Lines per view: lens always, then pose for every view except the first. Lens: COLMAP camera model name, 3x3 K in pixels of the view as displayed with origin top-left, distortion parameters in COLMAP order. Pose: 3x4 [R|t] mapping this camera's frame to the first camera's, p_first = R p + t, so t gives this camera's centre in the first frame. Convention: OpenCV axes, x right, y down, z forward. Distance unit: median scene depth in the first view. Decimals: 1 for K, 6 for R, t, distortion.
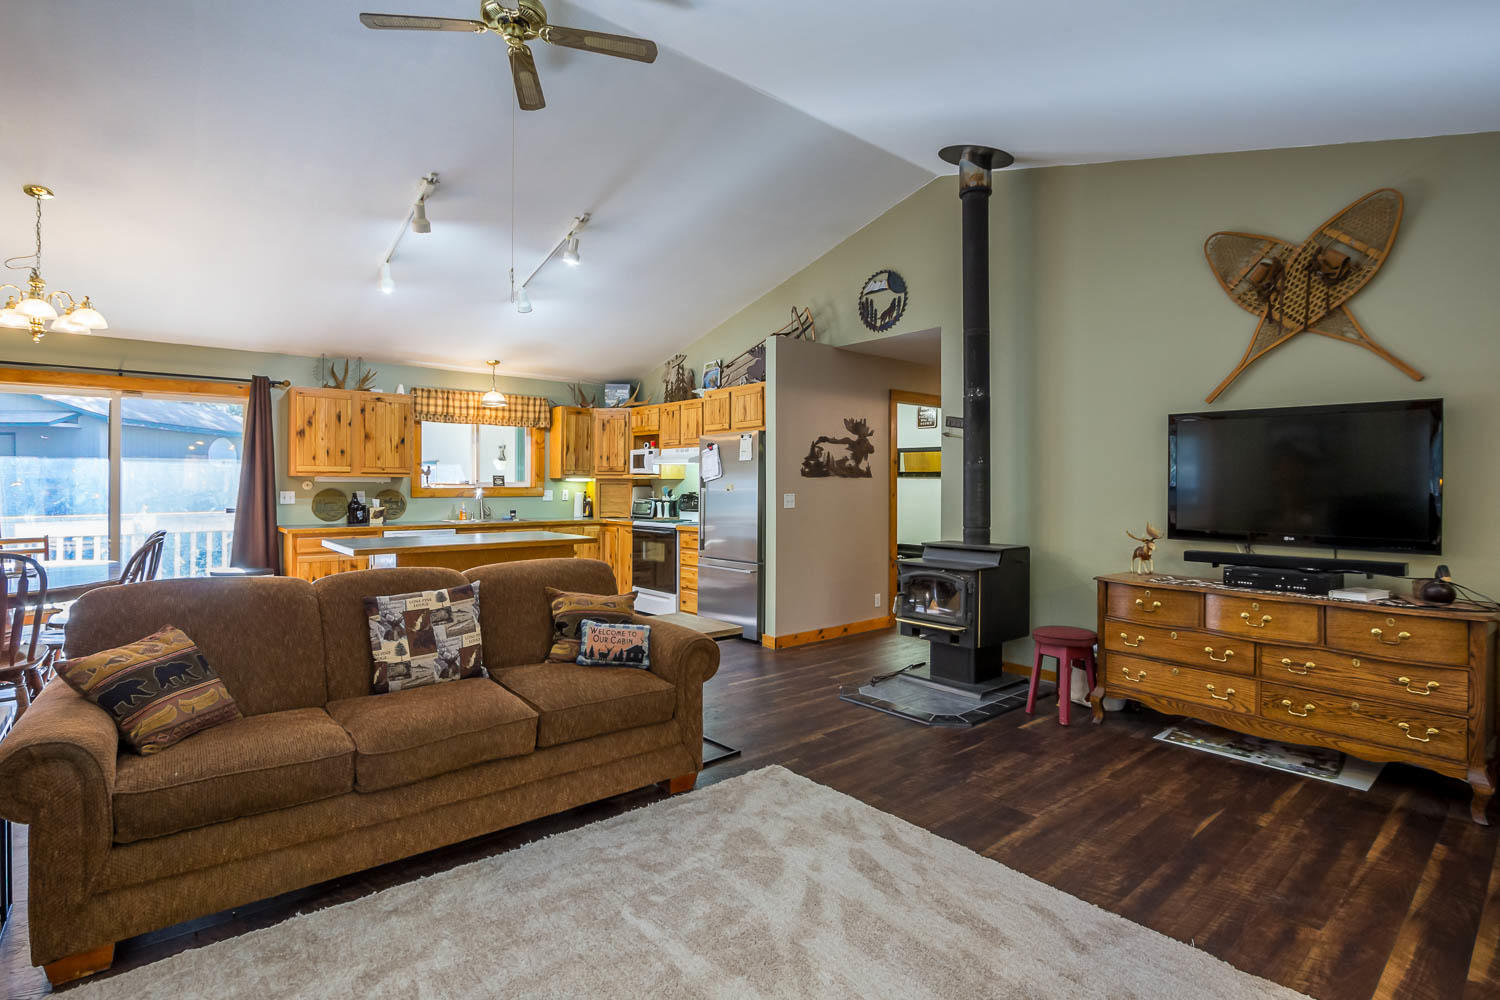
lens RADIAL K [[719.8, 0, 686.4], [0, 719.8, 484.6], [0, 0, 1]] dist [-0.026246, 0.005446]
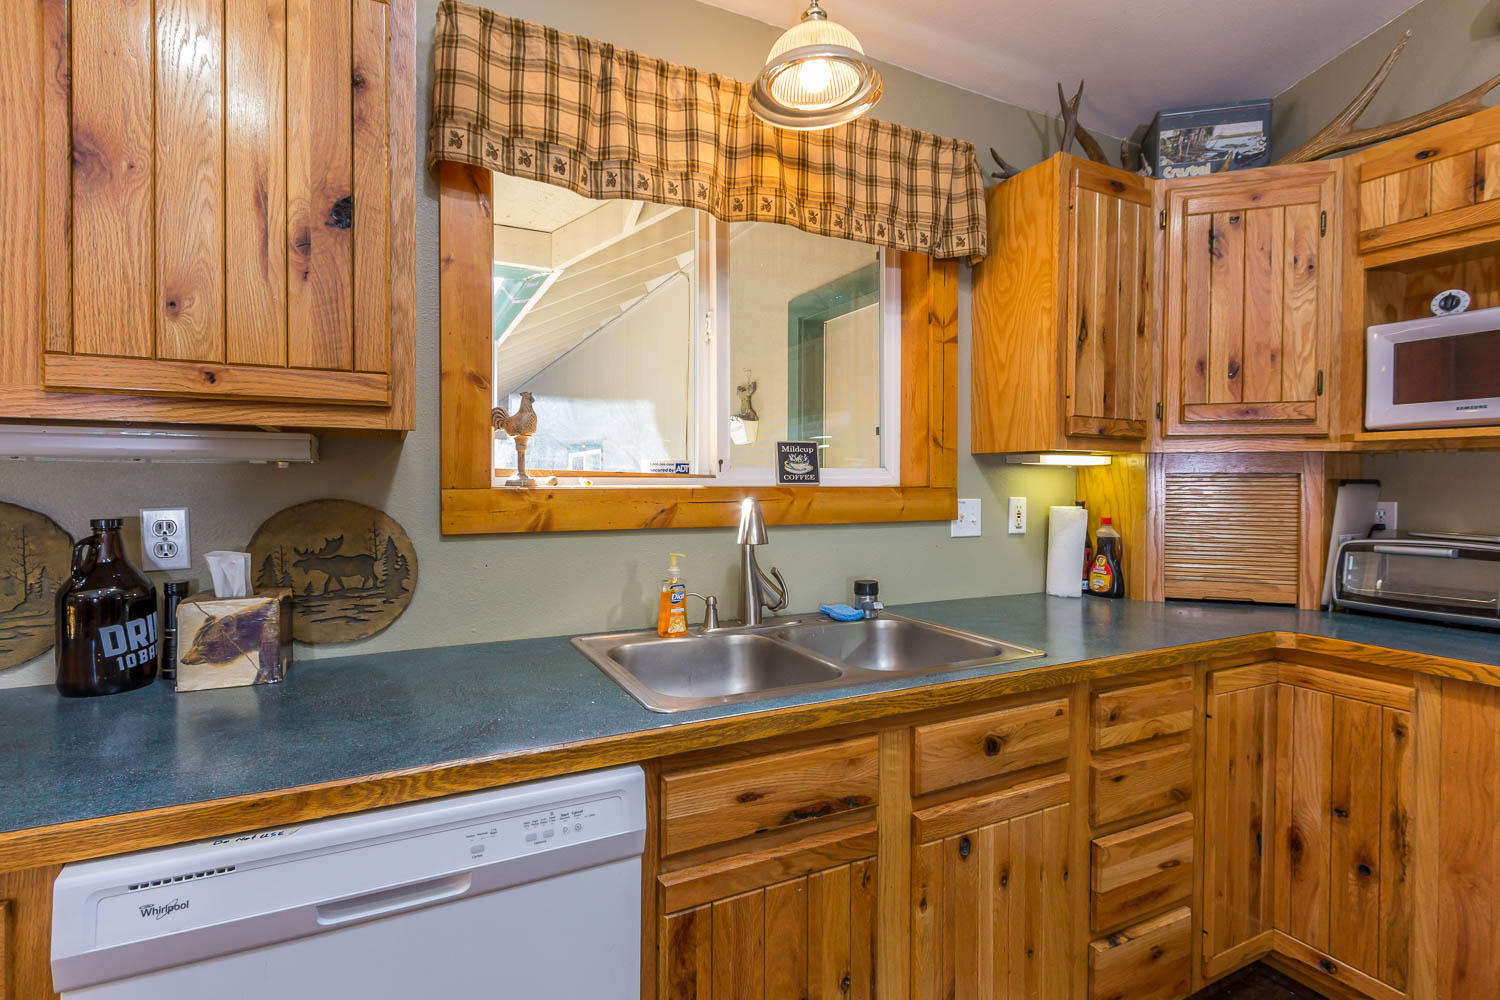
lens RADIAL K [[662.7, 0, 686.0], [0, 662.7, 489.1], [0, 0, 1]] dist [0.001183, 0.000113]
pose [[0.972744, 0.001187, -0.231879, -0.377742], [0.000436, 0.999976, 0.006952, 0.004058], [0.231882, -0.006864, 0.972720, 1.165810]]
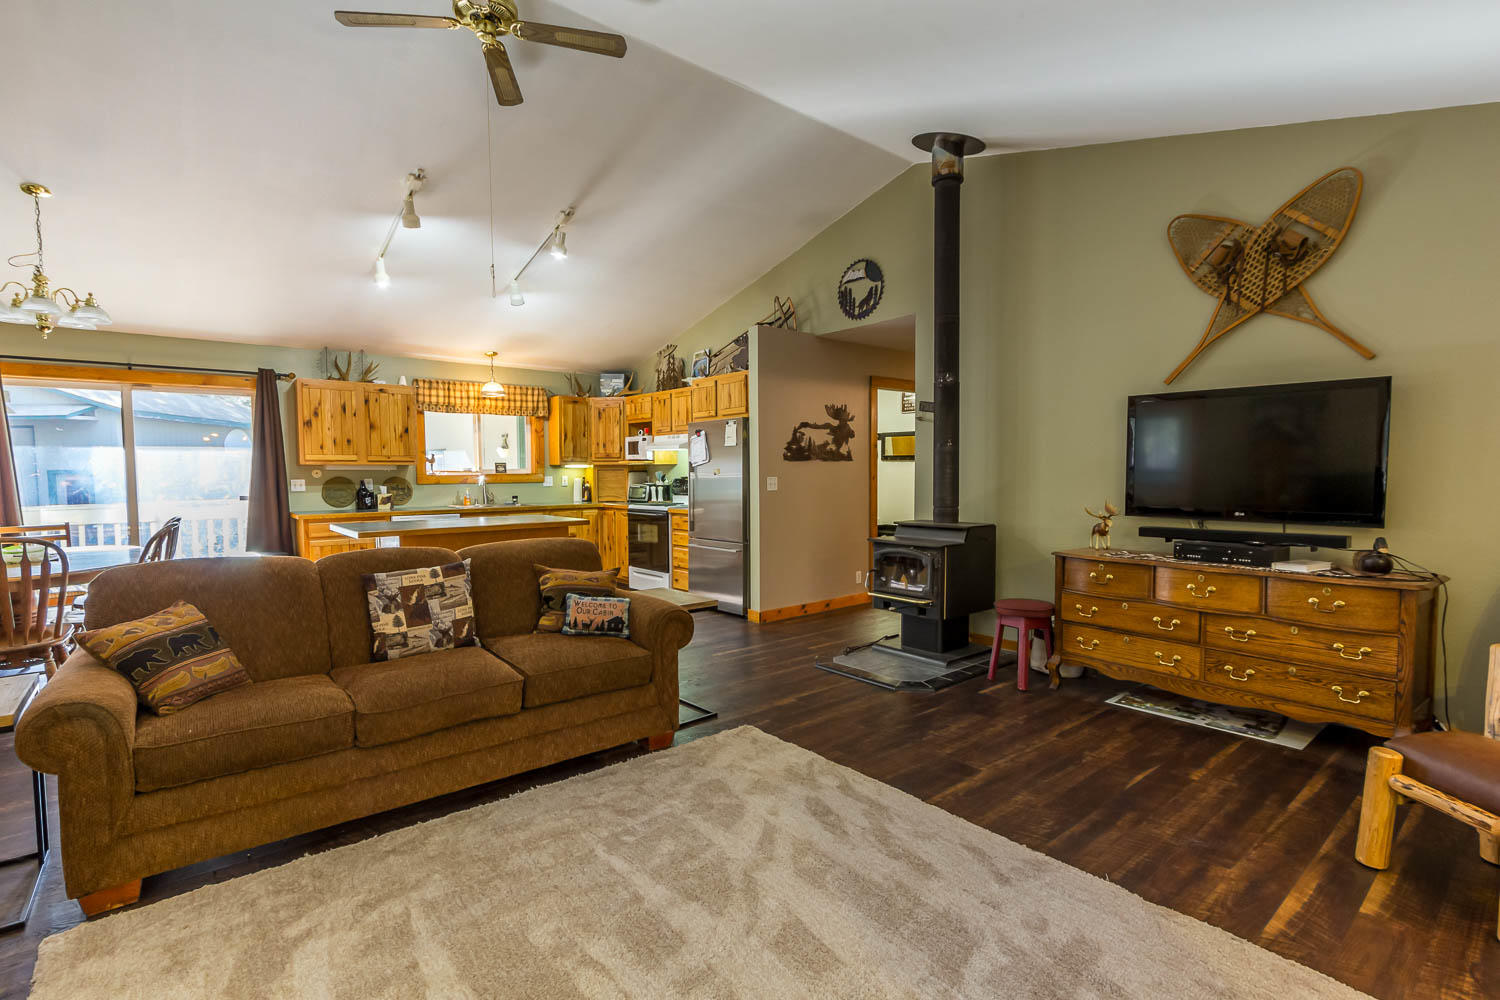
lens RADIAL K [[695.3, 0, 683.0], [0, 695.3, 513.0], [0, 0, 1]] dist [0.000816, -0.000464]
pose [[0.999863, -0.008946, -0.013893, 0.029681], [0.009765, 0.998148, 0.060051, 0.003430], [0.013330, -0.060178, 0.998099, -0.024568]]
